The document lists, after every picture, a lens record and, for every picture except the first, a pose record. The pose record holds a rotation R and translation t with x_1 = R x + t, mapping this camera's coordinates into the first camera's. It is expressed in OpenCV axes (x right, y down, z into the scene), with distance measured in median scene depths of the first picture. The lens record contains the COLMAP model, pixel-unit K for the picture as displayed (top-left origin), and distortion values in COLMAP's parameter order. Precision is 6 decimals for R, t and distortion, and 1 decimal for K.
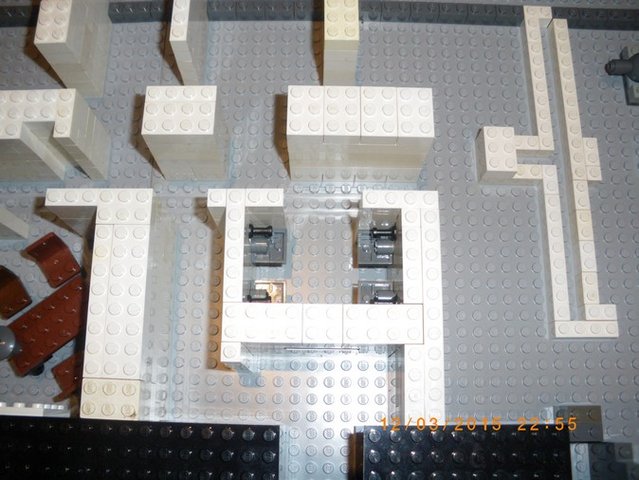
lens RADIAL K [[664.8, 0, 319.5], [0, 664.8, 240.0], [0, 0, 1]] dist [-0.001255, -0.000342]
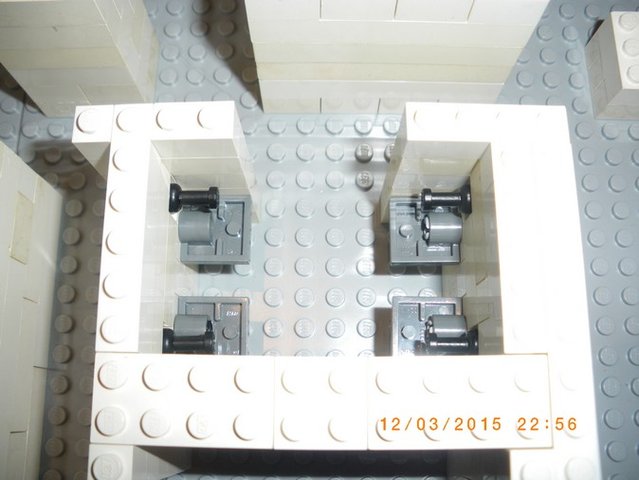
lens RADIAL K [[681.3, 0, 319.5], [0, 681.3, 240.0], [0, 0, 1]] dist [0.002004, 0.001434]
pose [[0.999972, -0.006830, -0.002955, 0.005482], [0.006866, 0.999899, 0.012421, 0.012072], [0.002870, -0.012441, 0.999918, 0.489324]]
